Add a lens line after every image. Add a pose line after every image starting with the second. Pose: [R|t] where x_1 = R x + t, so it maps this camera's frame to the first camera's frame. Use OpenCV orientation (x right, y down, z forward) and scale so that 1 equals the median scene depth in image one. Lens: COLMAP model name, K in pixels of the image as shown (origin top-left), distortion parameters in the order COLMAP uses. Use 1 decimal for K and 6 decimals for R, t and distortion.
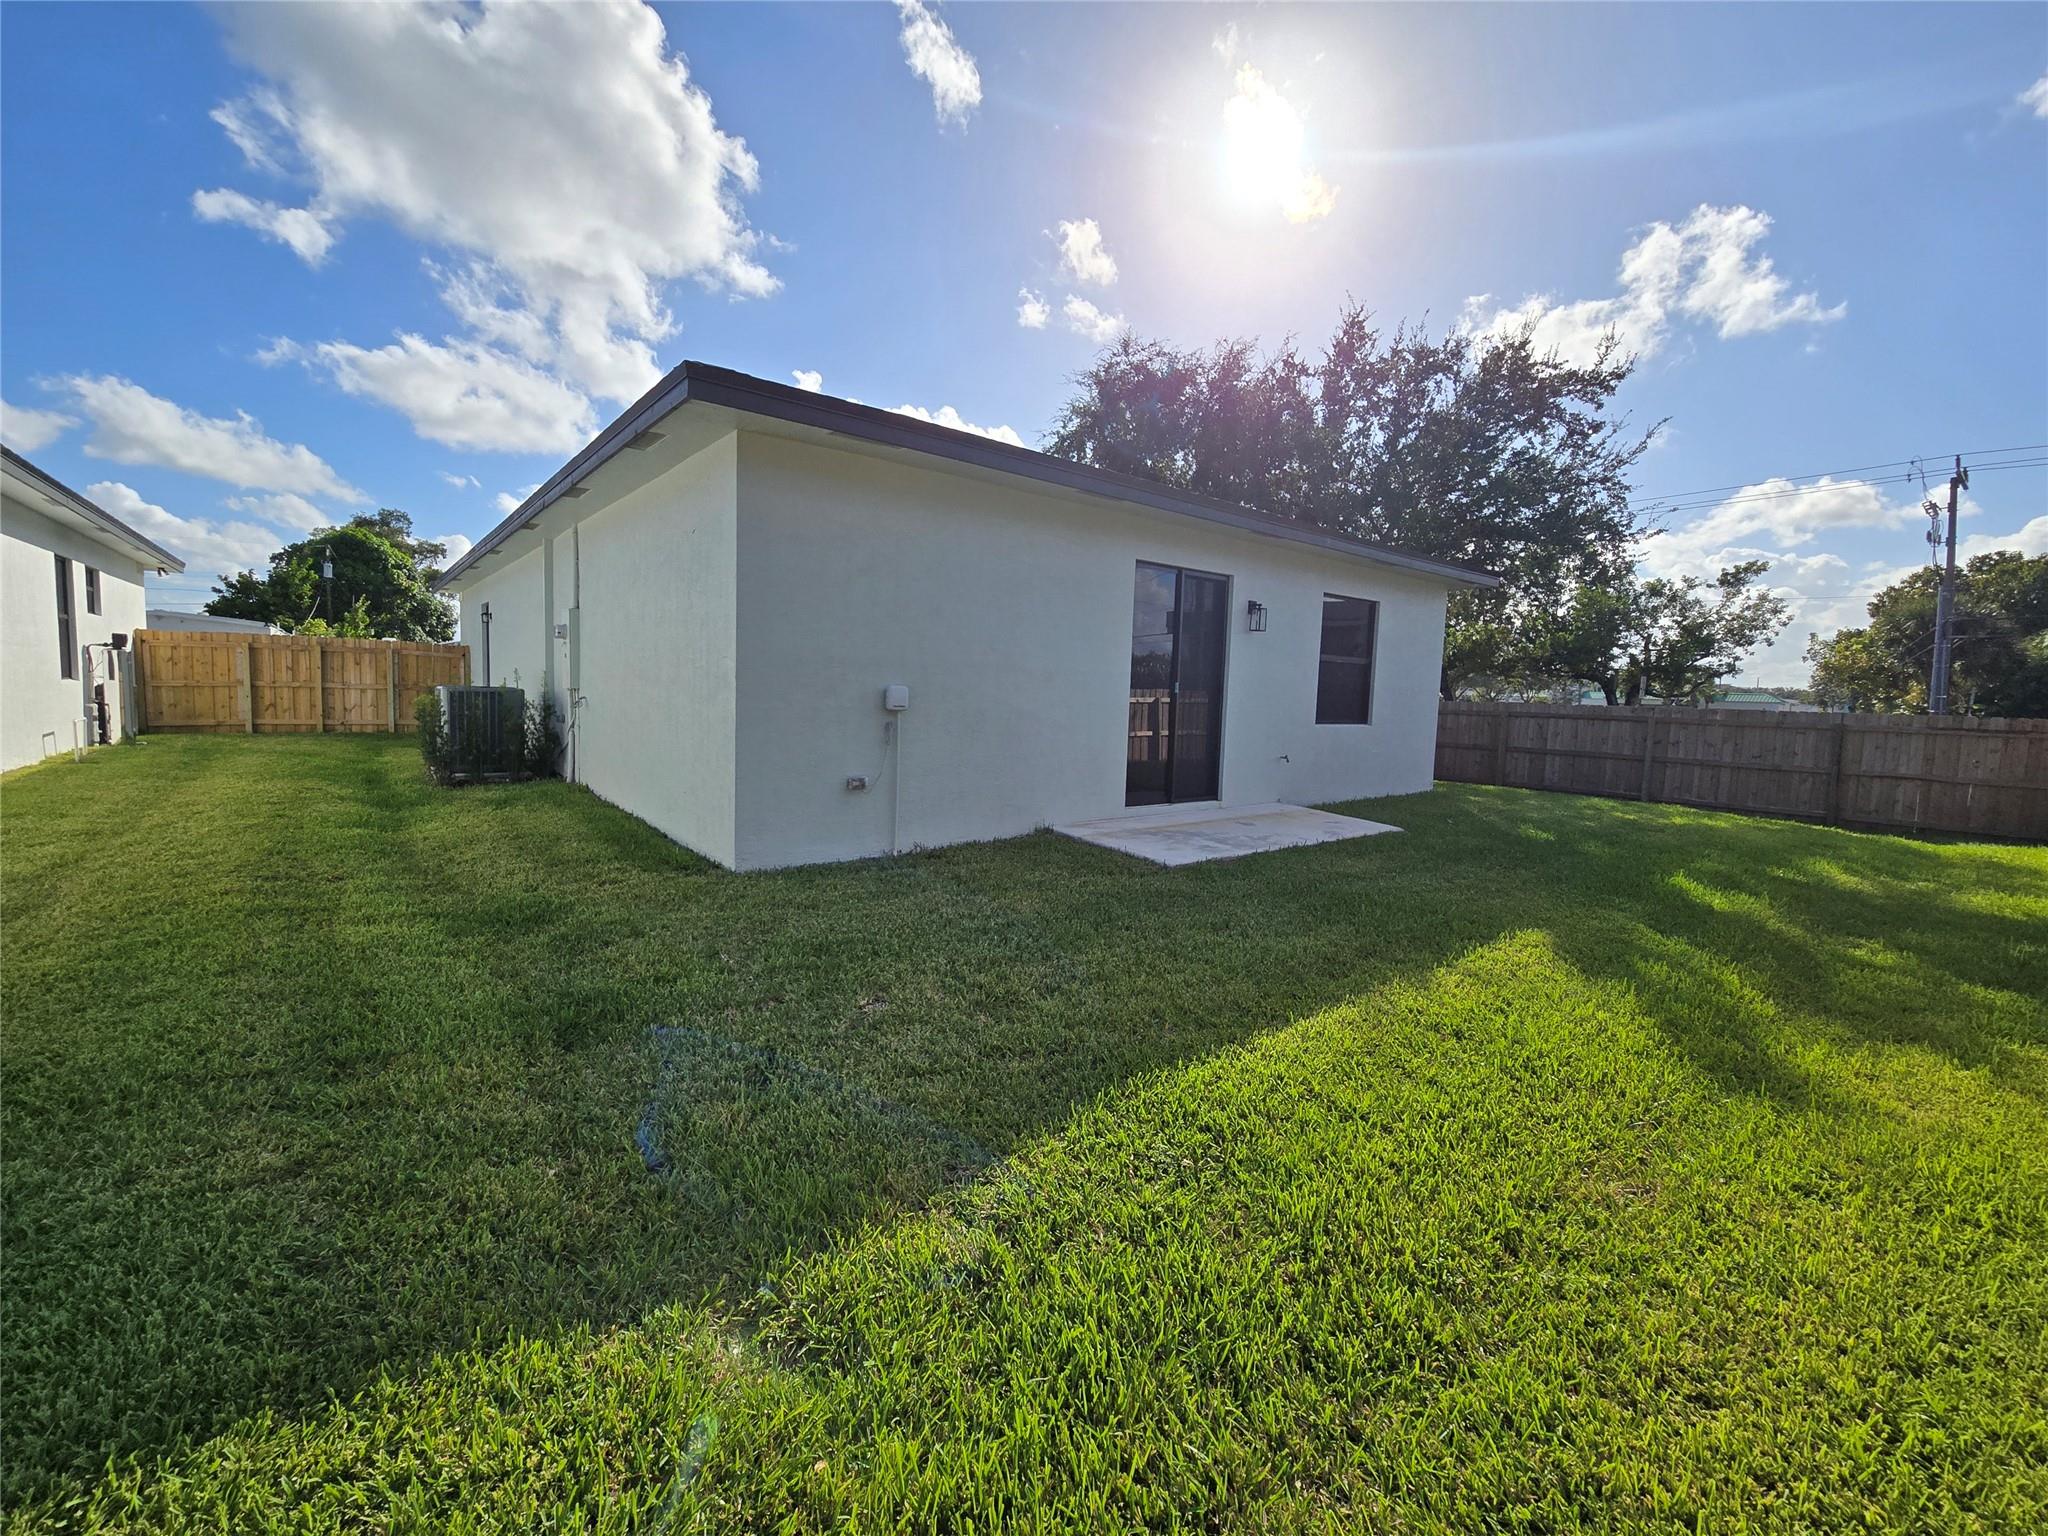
lens RADIAL K [[843.5, 0, 997.6], [0, 843.5, 751.6], [0, 0, 1]] dist [-0.002031, 0.000813]
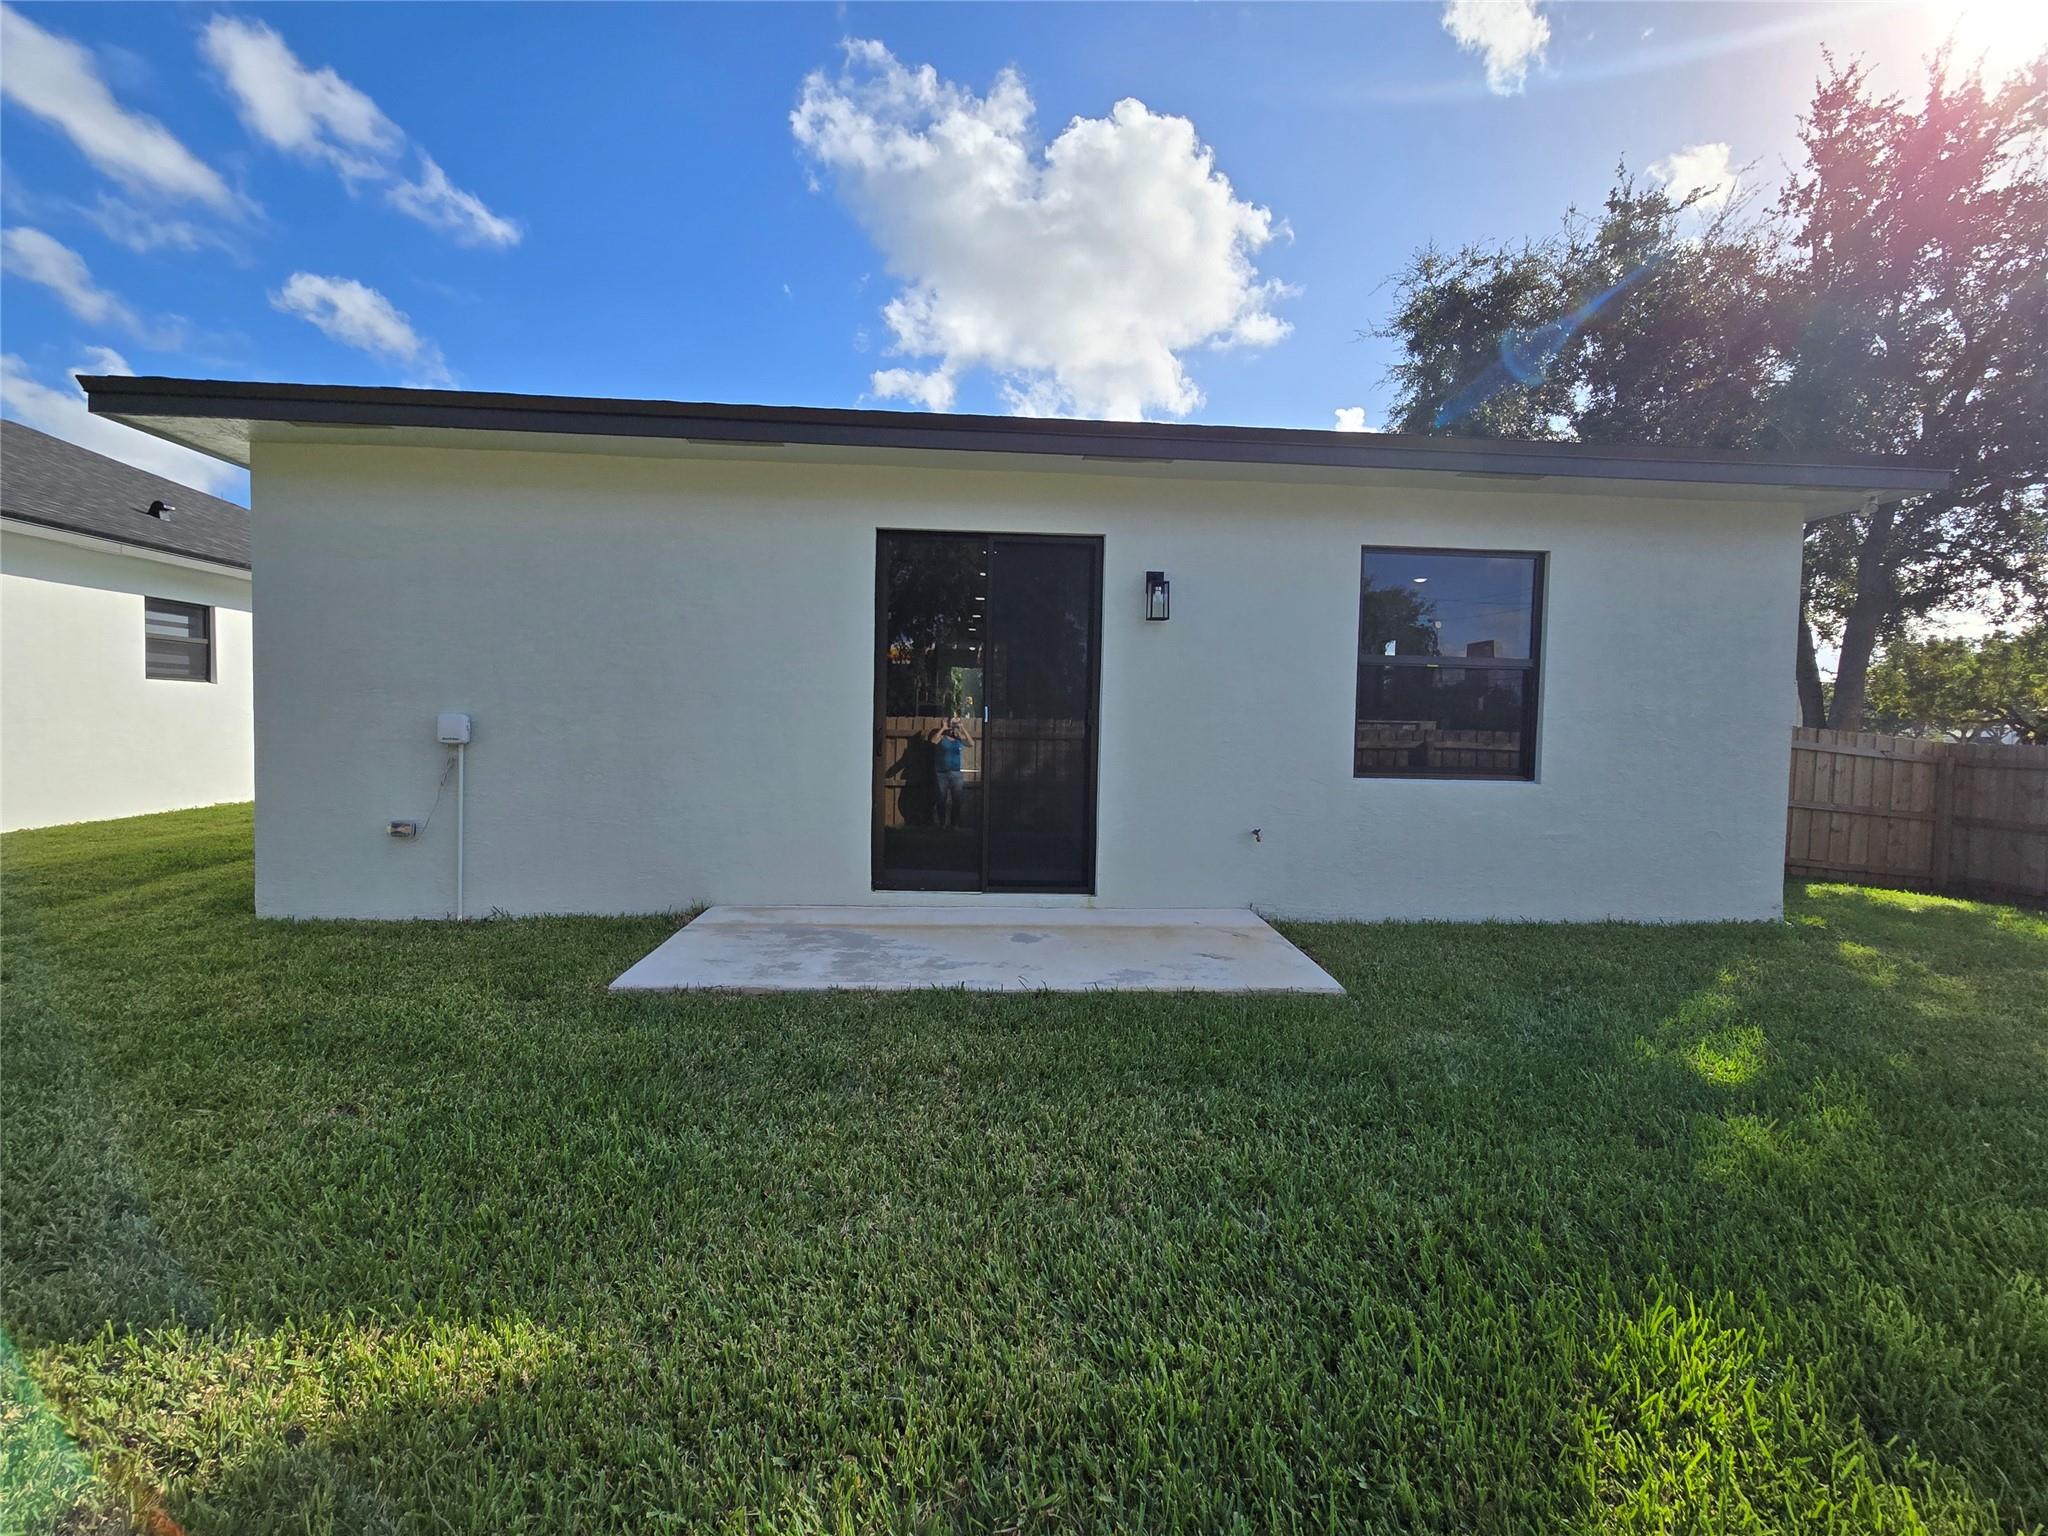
lens RADIAL K [[843.5, 0, 997.6], [0, 843.5, 751.6], [0, 0, 1]] dist [-0.002031, 0.000813]
pose [[0.833800, 0.010938, -0.551958, 0.546479], [-0.040685, 0.998303, -0.041675, -0.019575], [0.550565, 0.057205, 0.832830, 0.434576]]
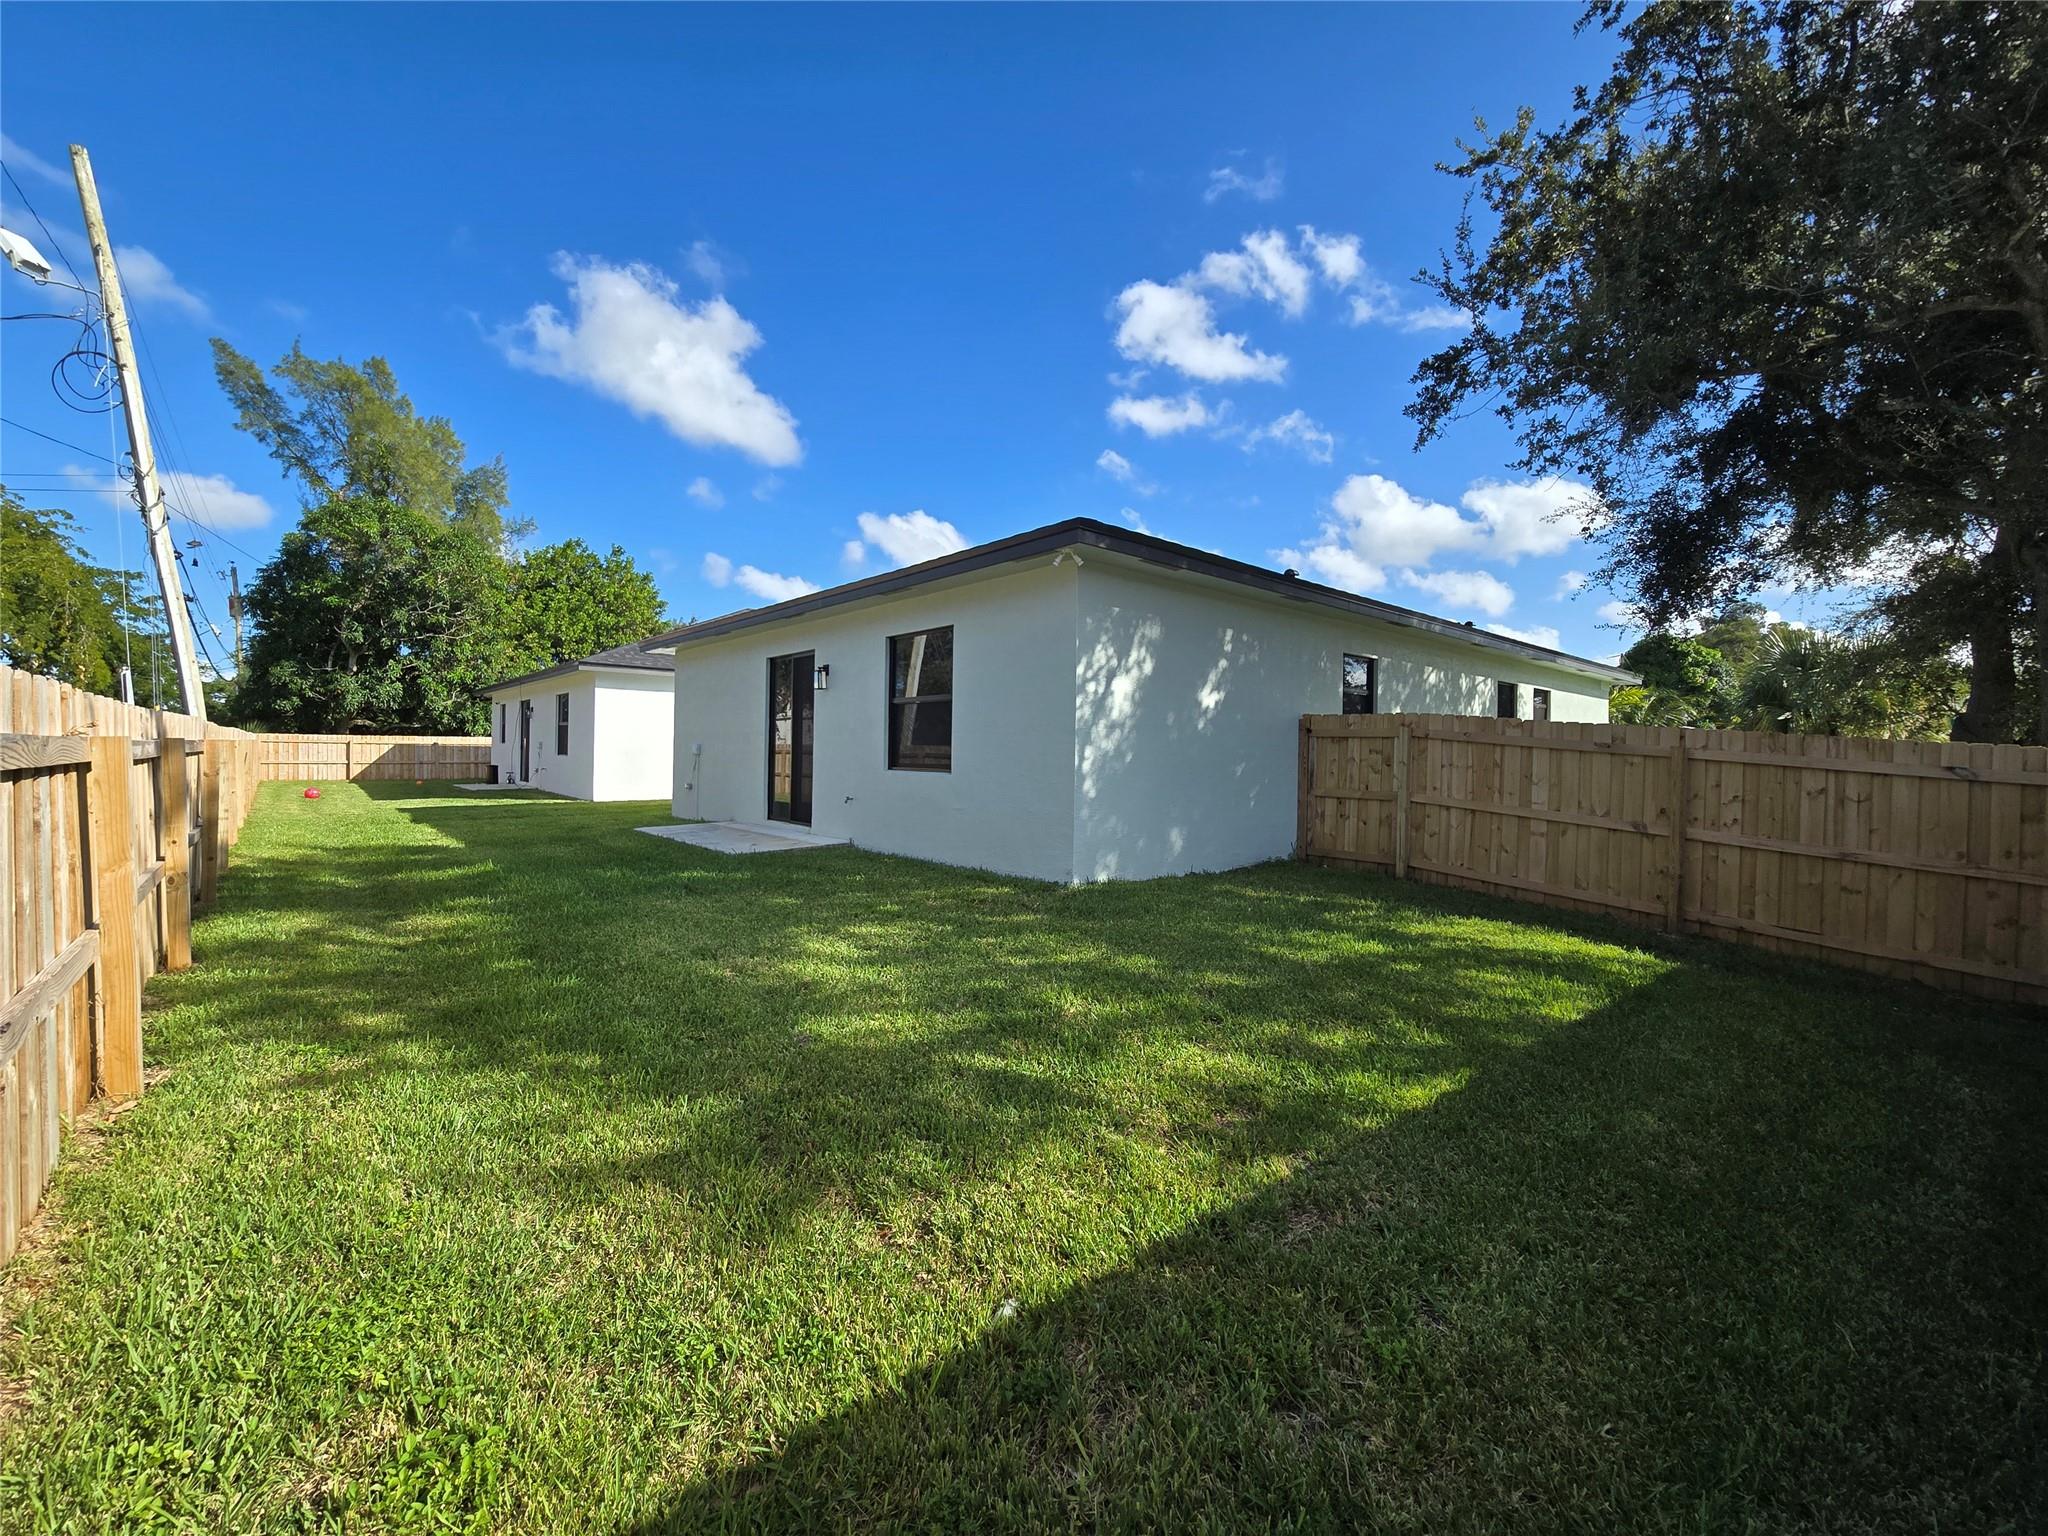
lens RADIAL K [[843.5, 0, 997.6], [0, 843.5, 751.6], [0, 0, 1]] dist [-0.002031, 0.000813]
pose [[0.056281, -0.015140, -0.998300, 1.268931], [-0.082683, 0.996380, -0.019772, -0.041873], [0.994985, 0.083655, 0.054826, 0.993759]]
